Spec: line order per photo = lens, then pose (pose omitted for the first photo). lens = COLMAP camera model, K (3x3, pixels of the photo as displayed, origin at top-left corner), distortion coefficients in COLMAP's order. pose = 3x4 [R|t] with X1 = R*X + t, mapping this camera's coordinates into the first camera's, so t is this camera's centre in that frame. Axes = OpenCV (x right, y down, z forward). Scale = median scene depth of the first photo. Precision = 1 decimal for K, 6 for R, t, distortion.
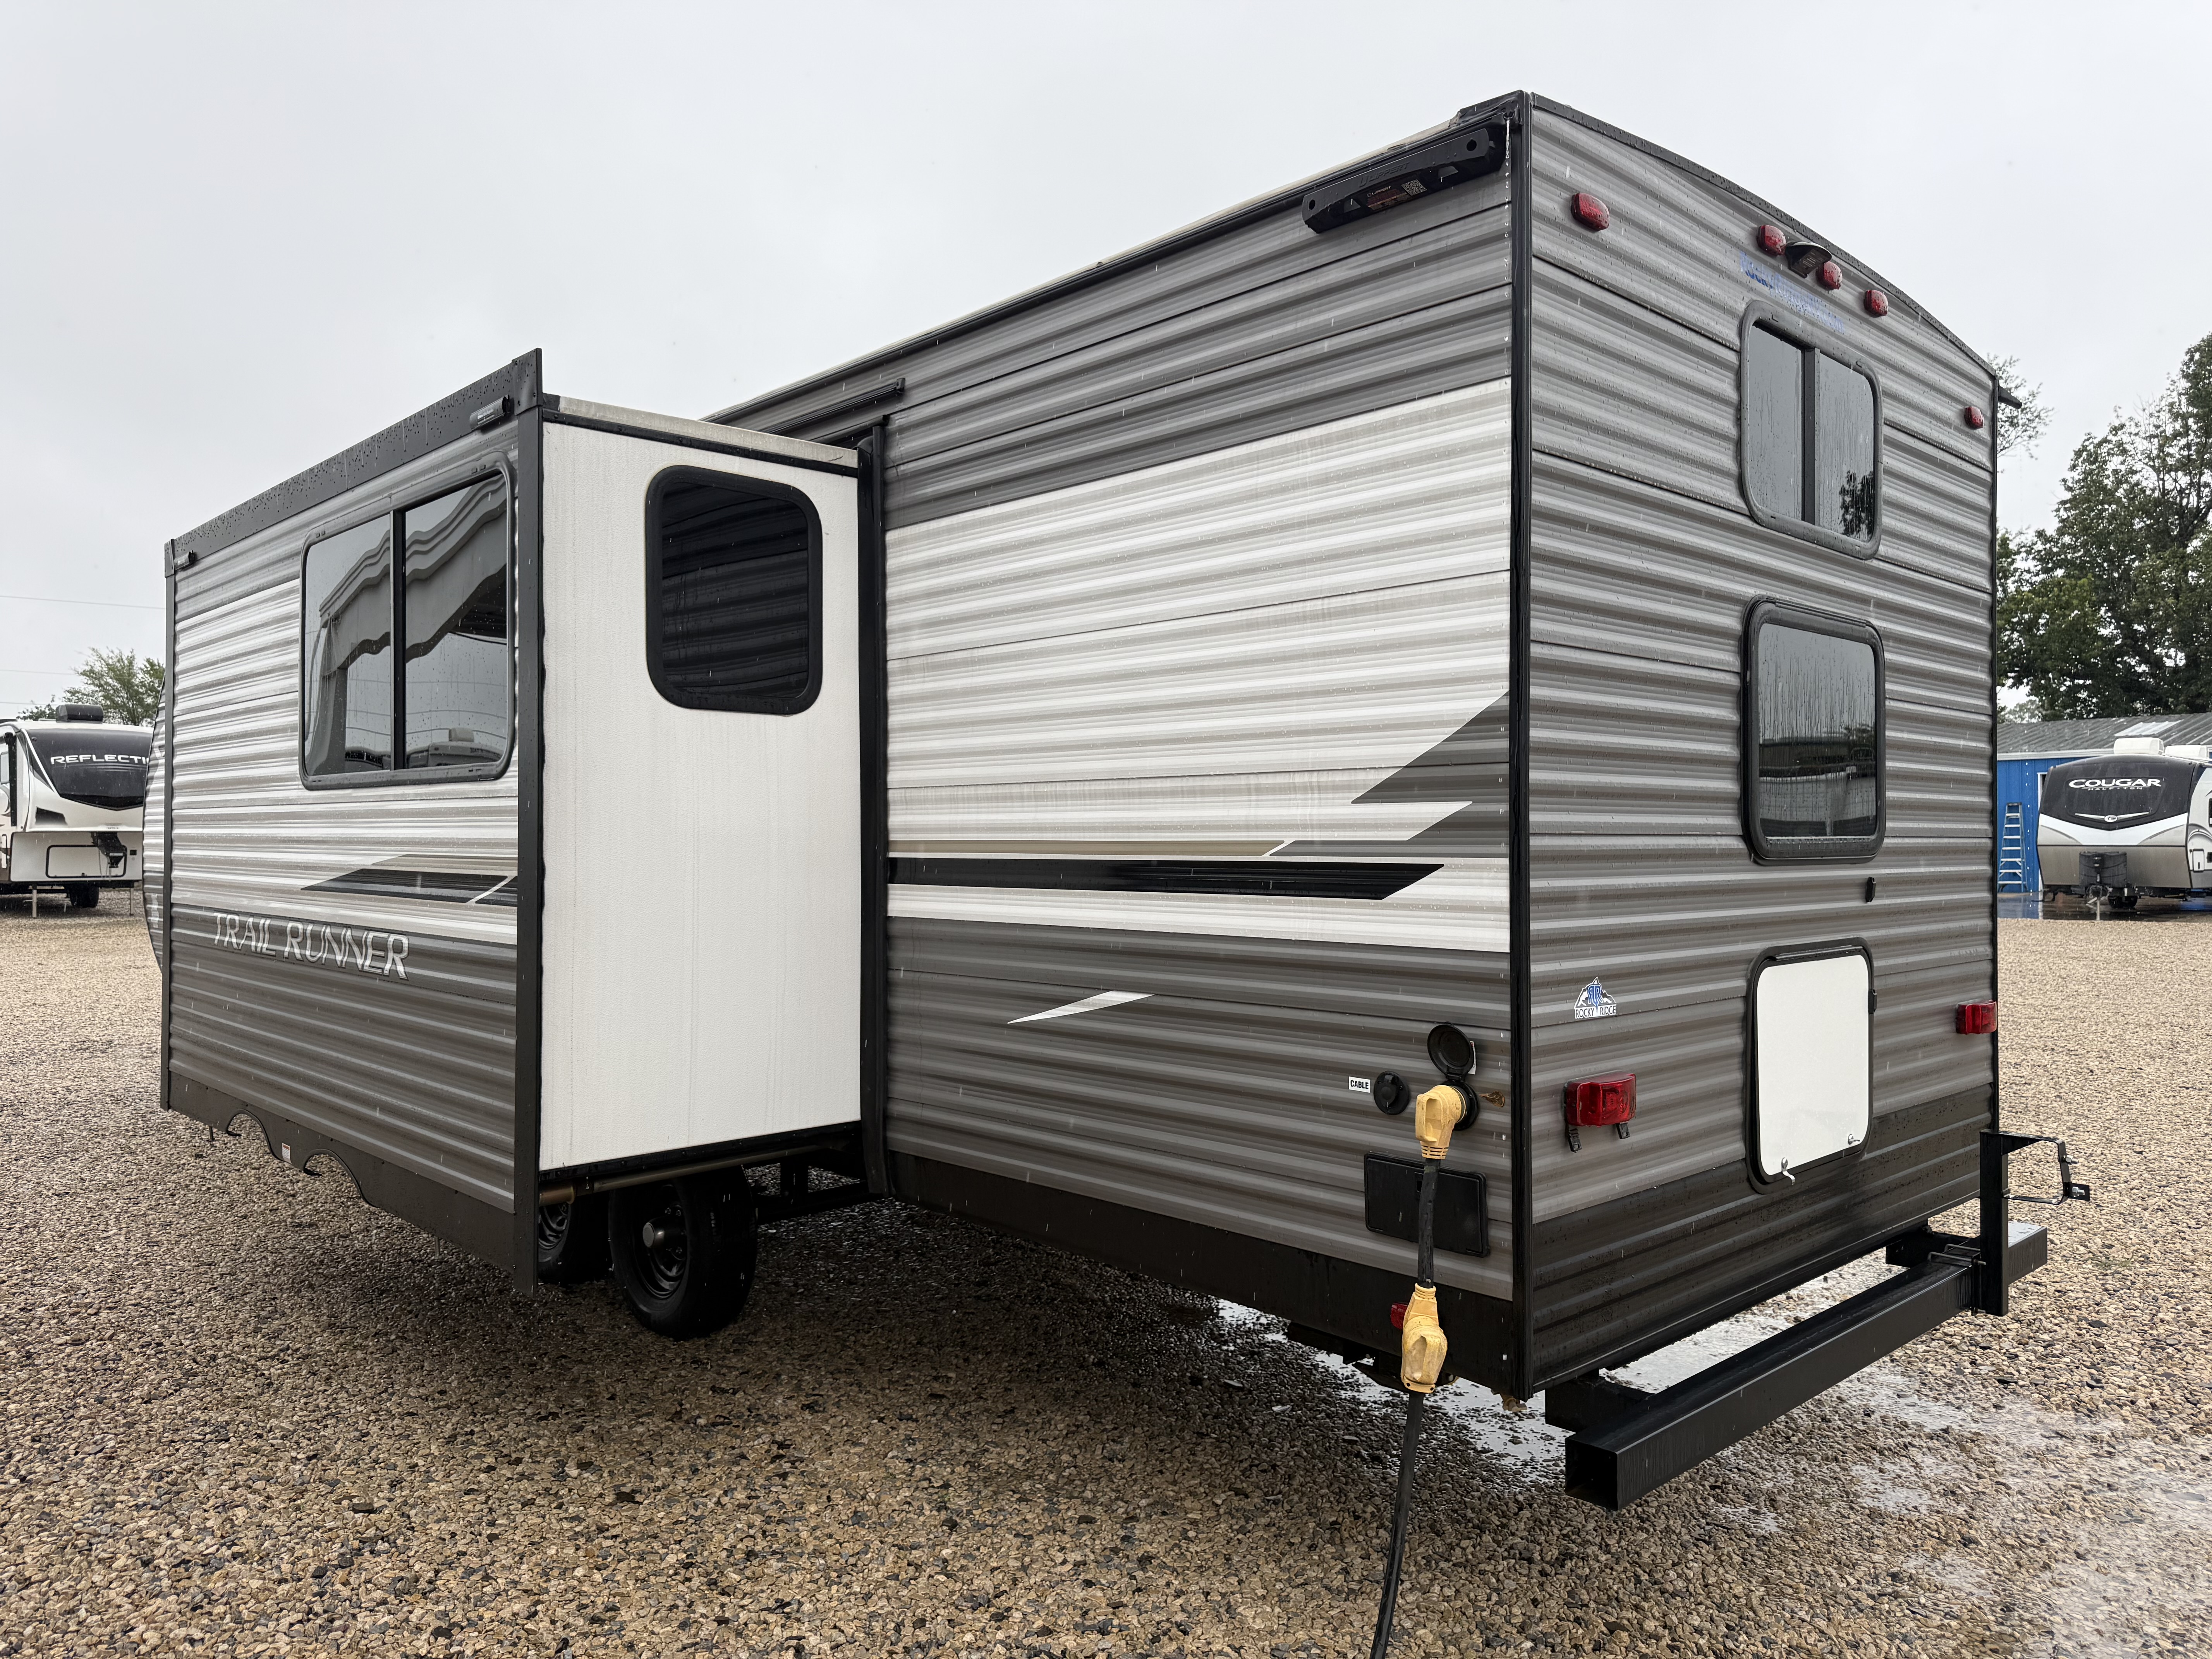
lens RADIAL K [[1552.9, 0, 1109.5], [0, 1552.9, 838.4], [0, 0, 1]] dist [0.066180, -0.089155]
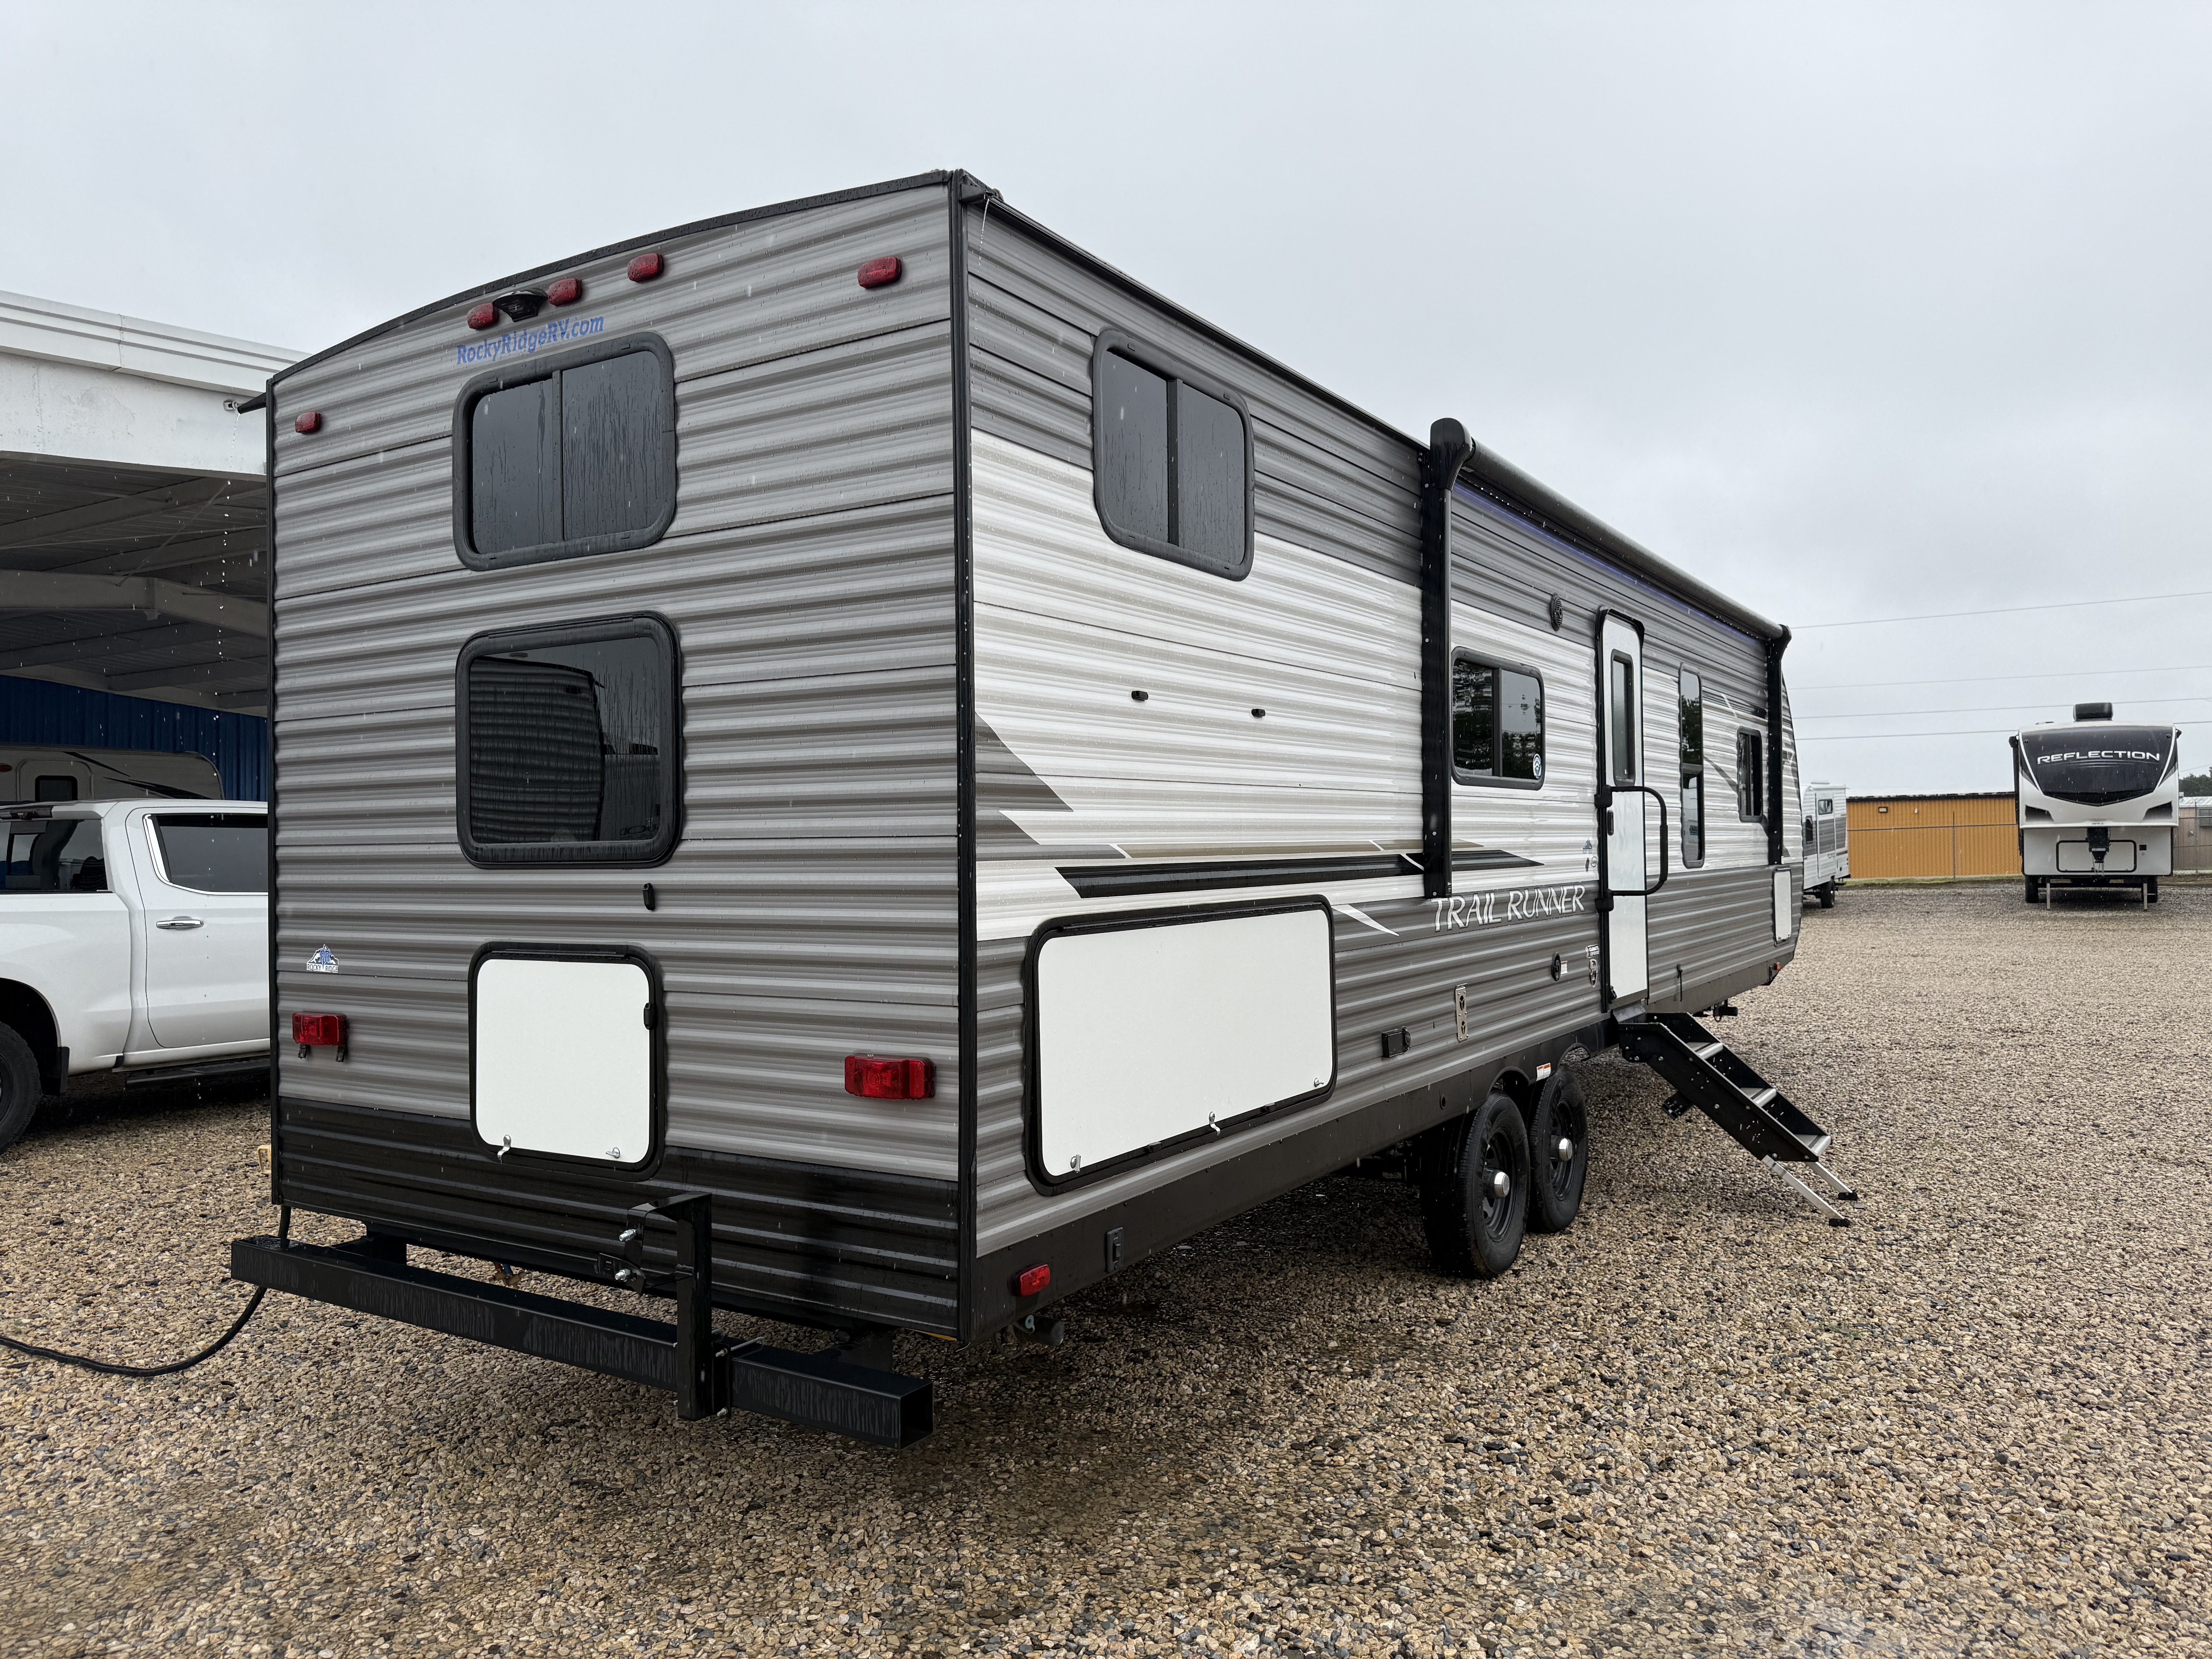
lens RADIAL K [[1552.9, 0, 1109.5], [0, 1552.9, 838.4], [0, 0, 1]] dist [0.066180, -0.089155]
pose [[0.235526, -0.007330, -0.971840, 1.638267], [0.011401, 0.999924, -0.004778, 0.005103], [0.971801, -0.009954, 0.235592, 1.180592]]
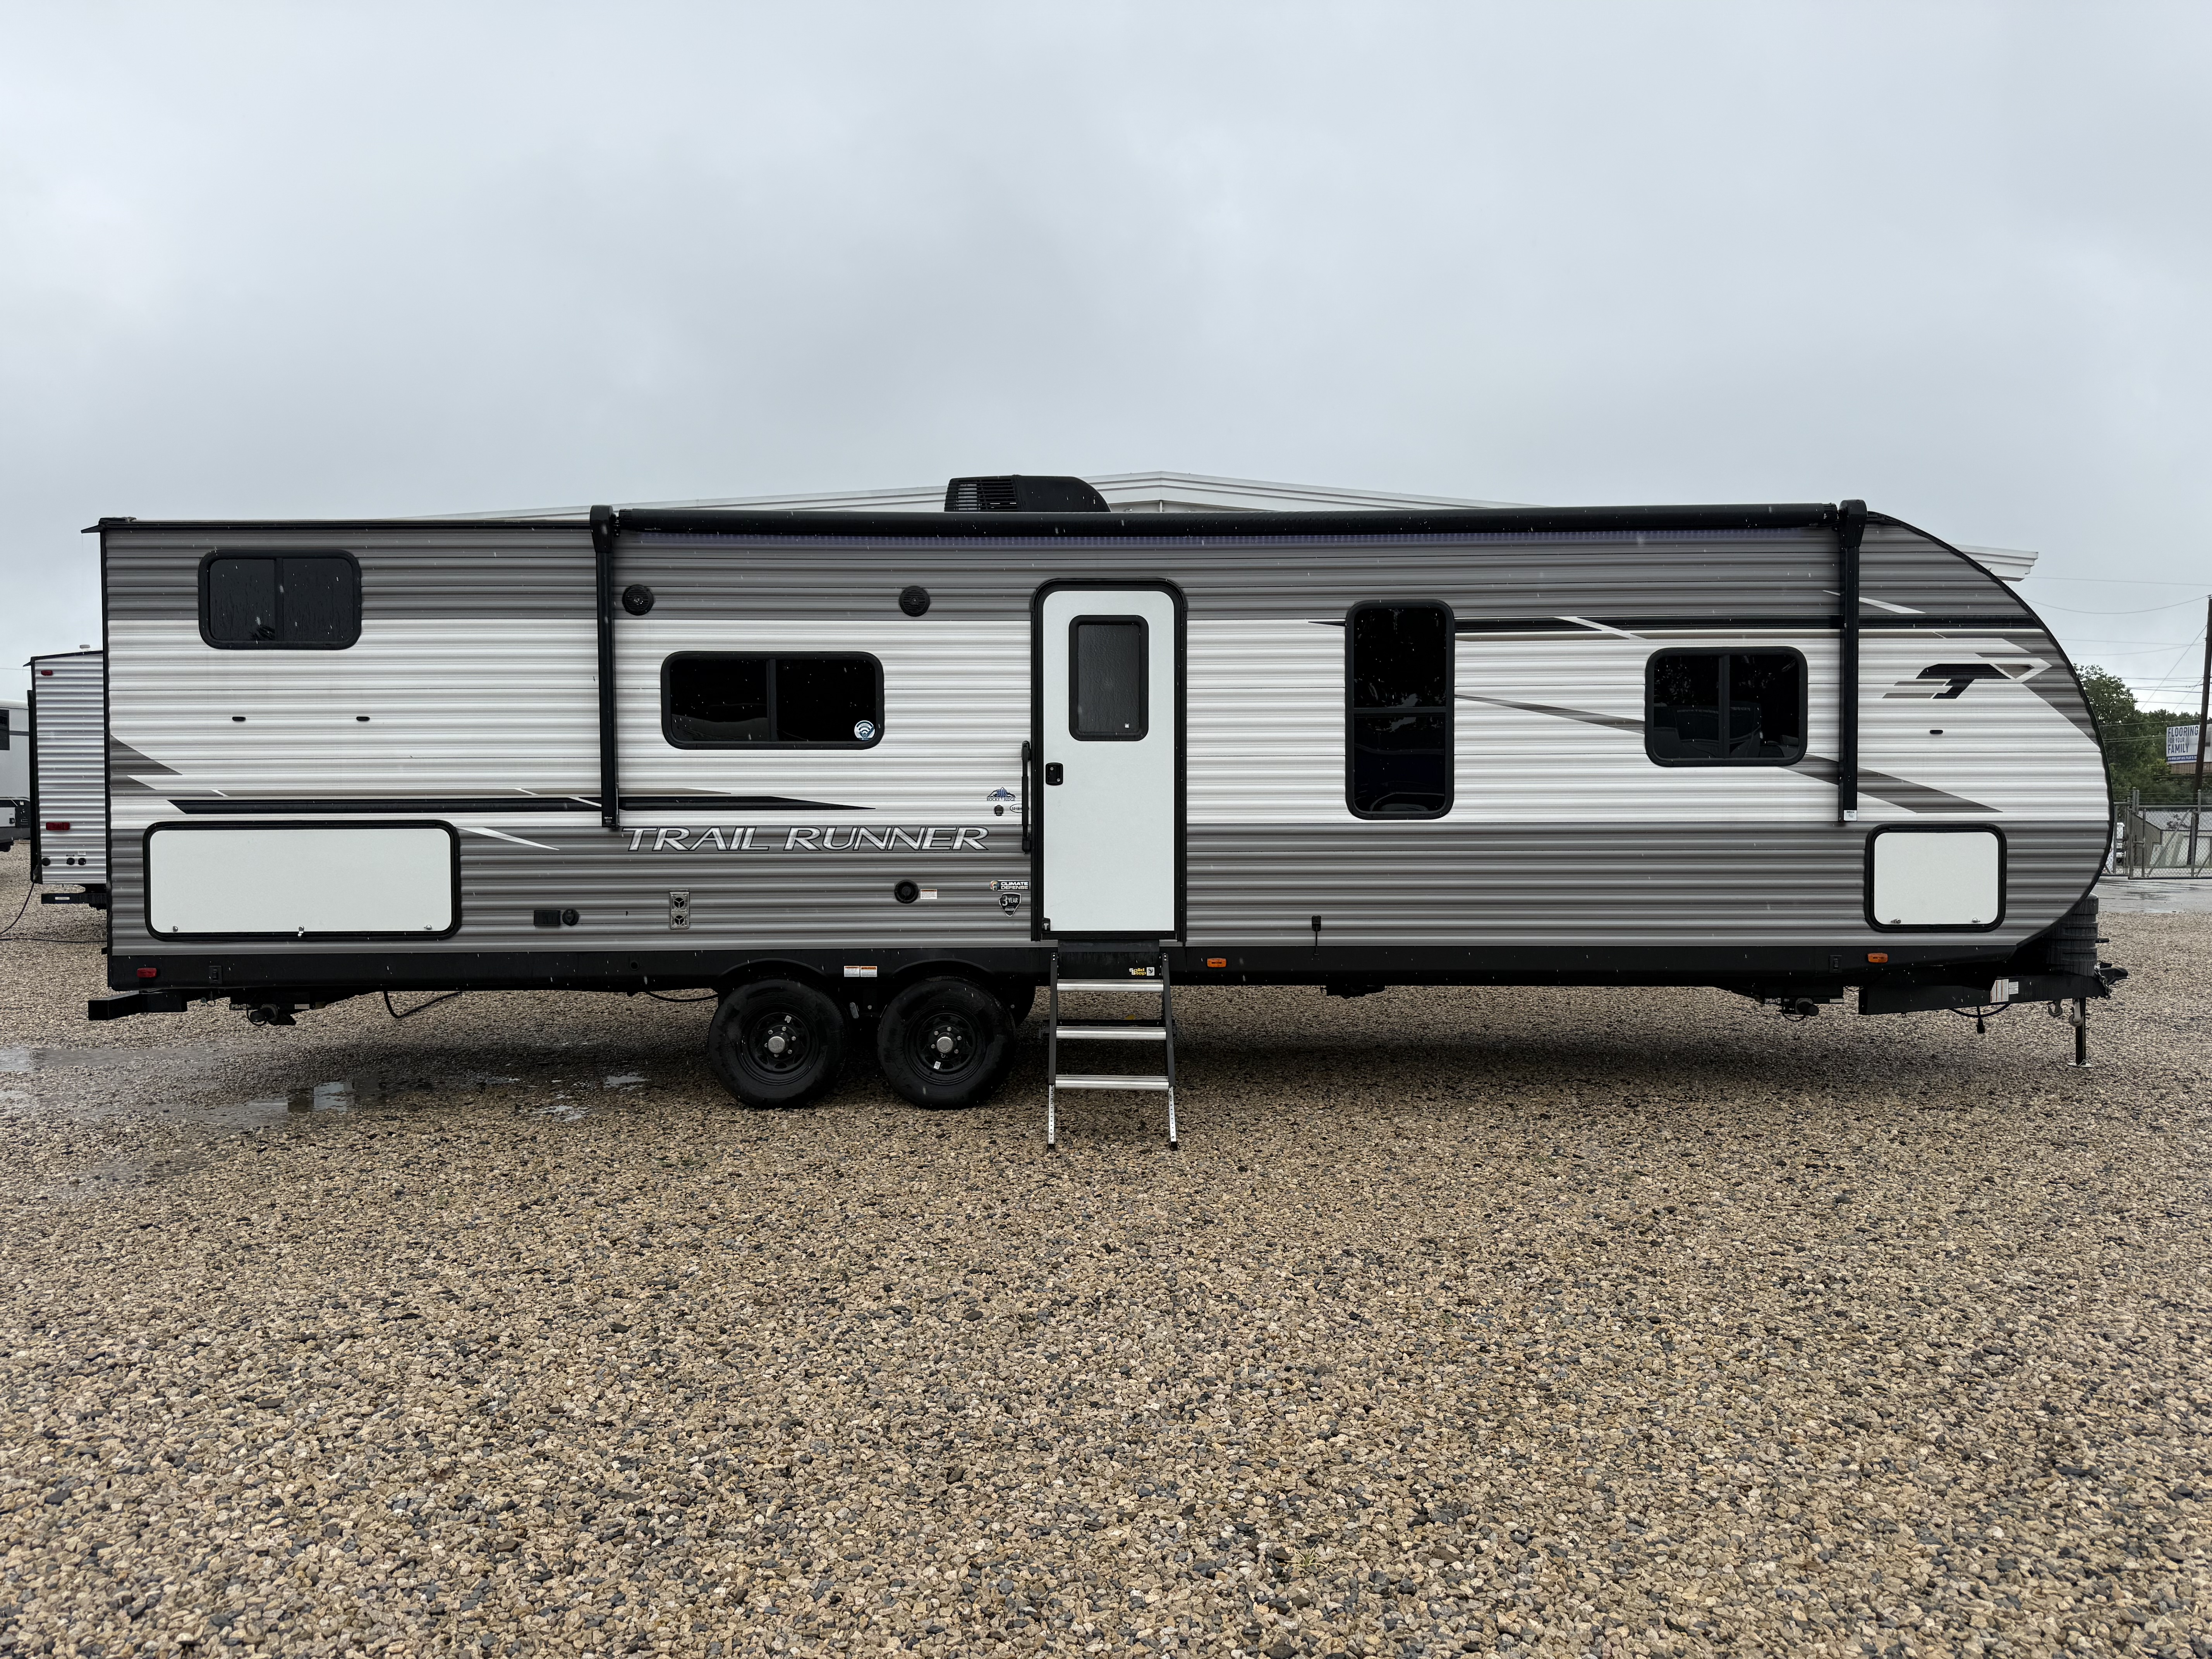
lens RADIAL K [[1634.6, 0, 1106.0], [0, 1634.6, 829.5], [0, 0, 1]] dist [0.146077, -0.312379]
pose [[-0.678185, 0.019414, -0.734635, 1.551770], [0.001887, 0.999694, 0.024677, 0.004756], [0.734889, 0.015350, -0.678014, 3.154035]]
